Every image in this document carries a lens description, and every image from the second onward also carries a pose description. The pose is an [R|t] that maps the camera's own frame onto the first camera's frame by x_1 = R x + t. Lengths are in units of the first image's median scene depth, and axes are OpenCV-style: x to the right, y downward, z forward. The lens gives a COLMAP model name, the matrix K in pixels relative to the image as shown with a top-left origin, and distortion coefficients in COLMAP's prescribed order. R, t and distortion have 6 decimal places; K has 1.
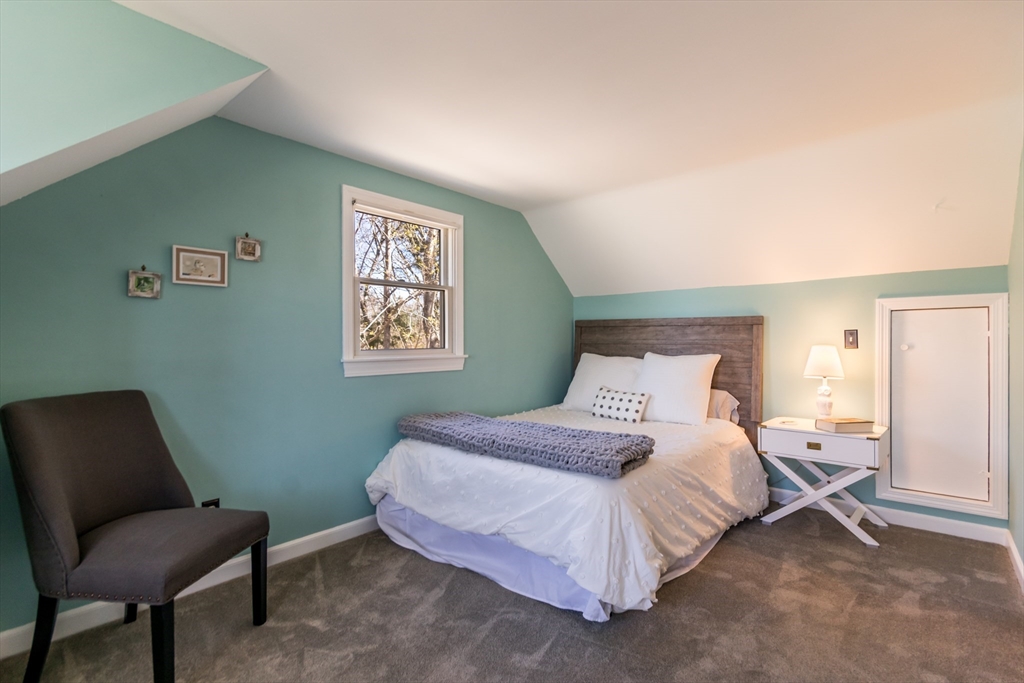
lens RADIAL K [[474.7, 0, 513.8], [0, 474.7, 340.4], [0, 0, 1]] dist [0.010619, 0.000875]
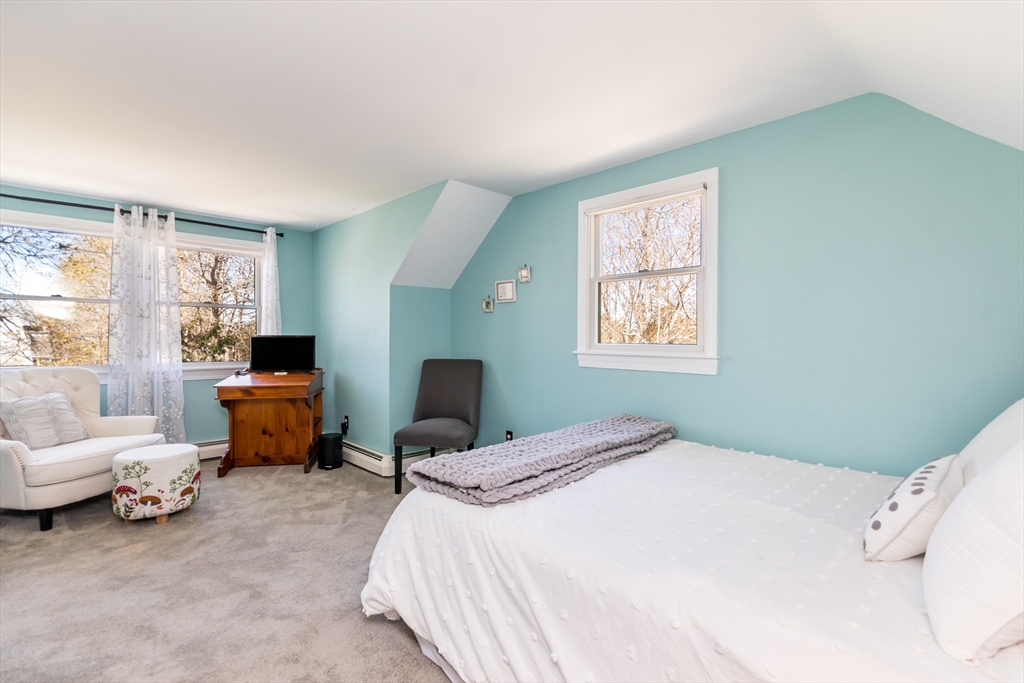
lens RADIAL K [[474.7, 0, 513.5], [0, 474.7, 339.5], [0, 0, 1]] dist [0.010619, 0.000875]
pose [[-0.071128, 0.011531, -0.997401, 0.818585], [-0.001369, 0.999931, 0.011658, -0.002577], [0.997466, 0.002195, -0.071107, 0.916367]]
